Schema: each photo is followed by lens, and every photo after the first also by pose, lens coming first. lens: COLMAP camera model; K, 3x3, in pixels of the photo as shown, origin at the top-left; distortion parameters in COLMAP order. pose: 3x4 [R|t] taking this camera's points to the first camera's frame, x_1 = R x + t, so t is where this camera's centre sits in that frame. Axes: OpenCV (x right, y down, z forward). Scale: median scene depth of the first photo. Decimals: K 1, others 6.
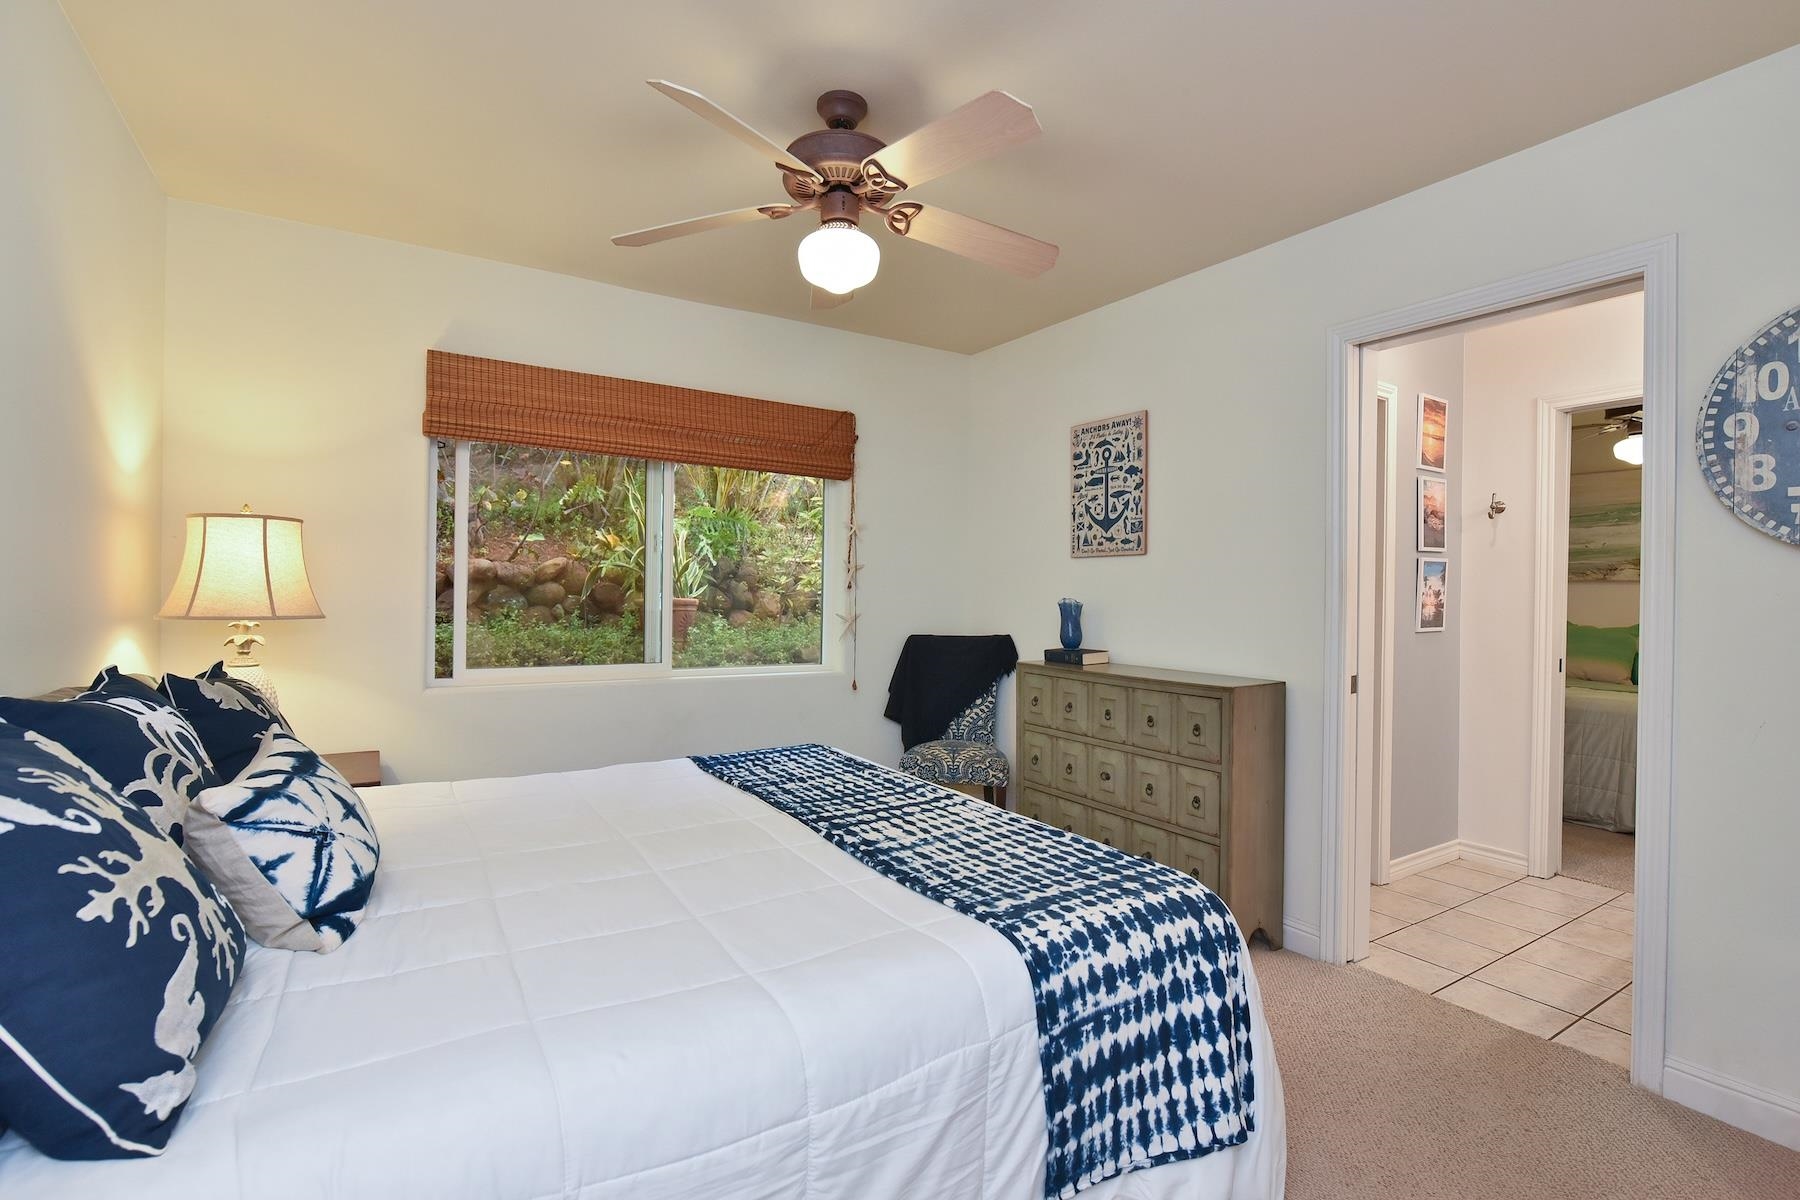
lens RADIAL K [[827.7, 0, 900.0], [0, 827.7, 600.0], [0, 0, 1]] dist [-0.008956, 0.000222]
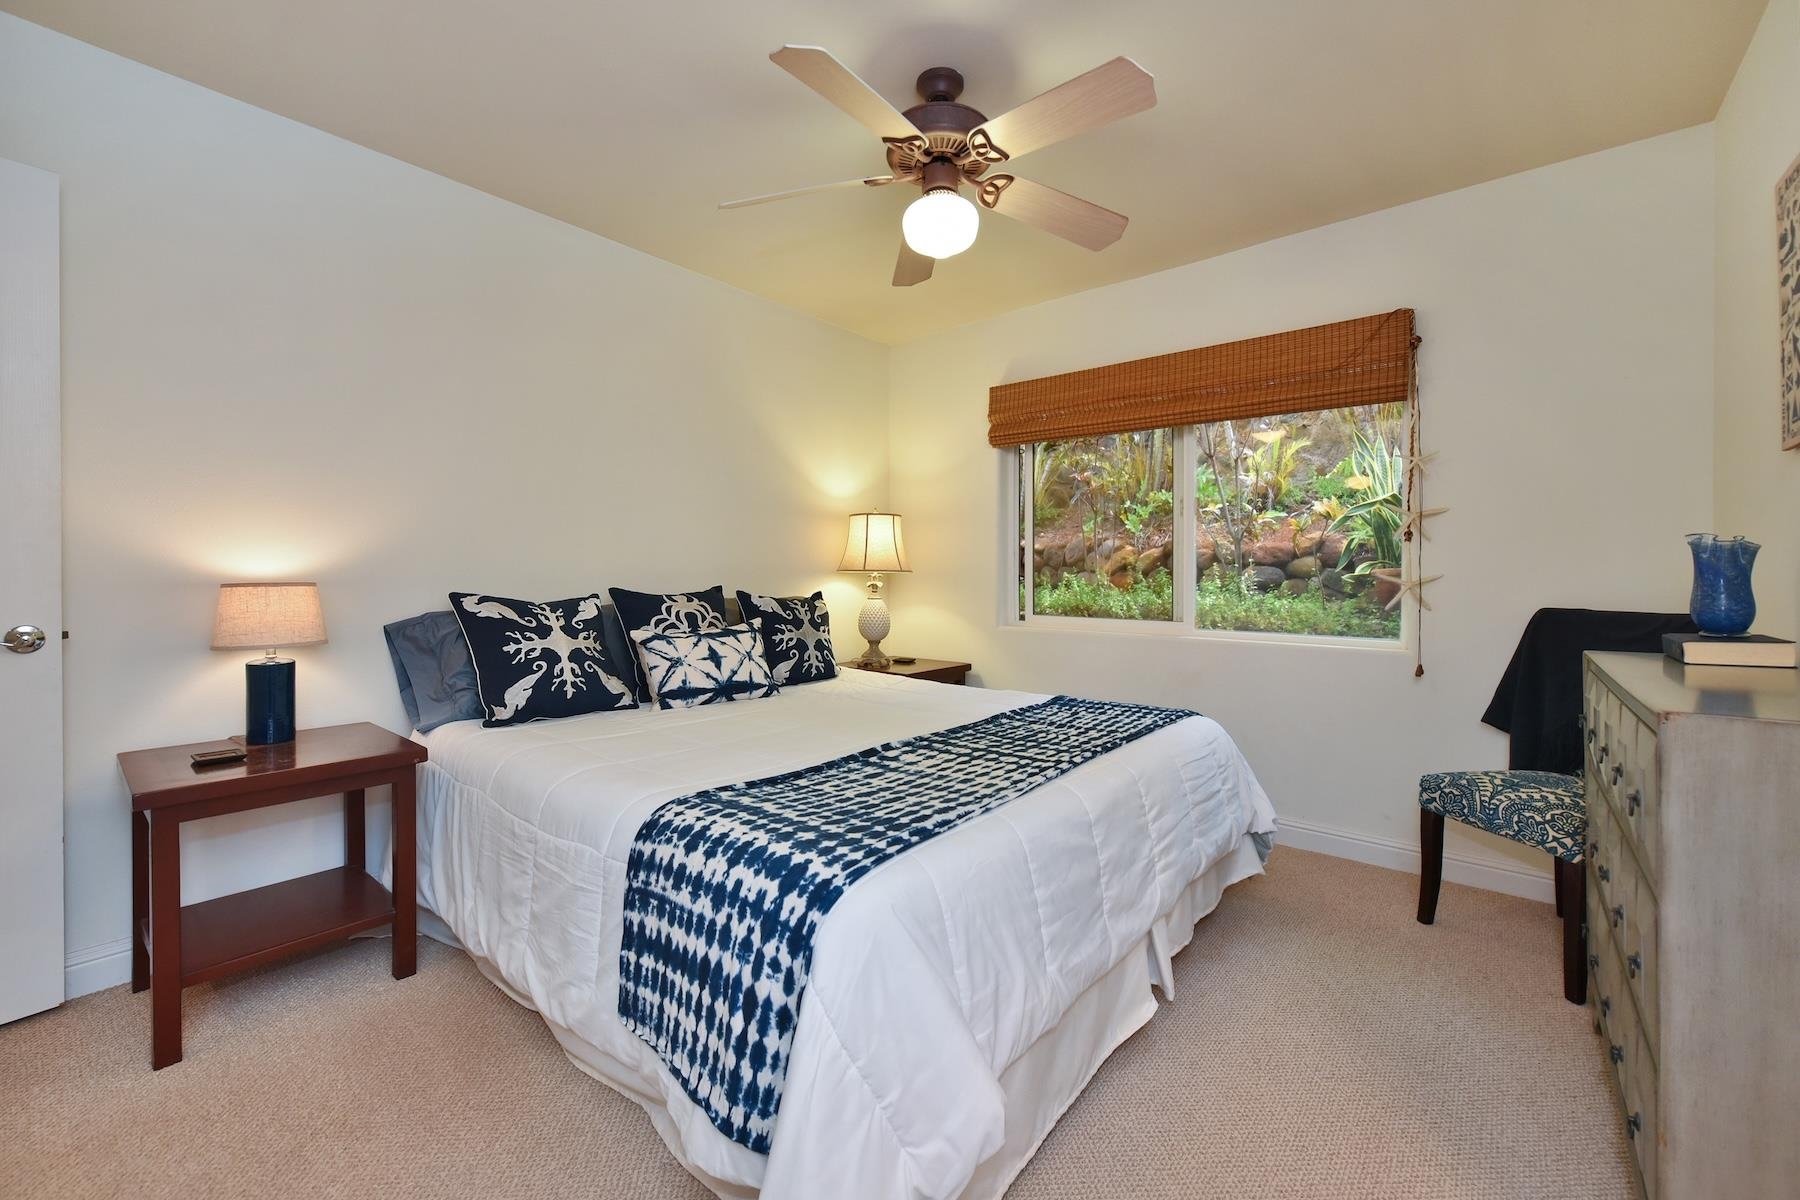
lens RADIAL K [[722.9, 0, 900.0], [0, 722.9, 600.0], [0, 0, 1]] dist [0.000160, 0.000002]
pose [[0.290183, 0.020194, -0.956758, 1.097099], [-0.010143, 0.999786, 0.018026, 0.081259], [0.956917, 0.004473, 0.290326, 0.911815]]
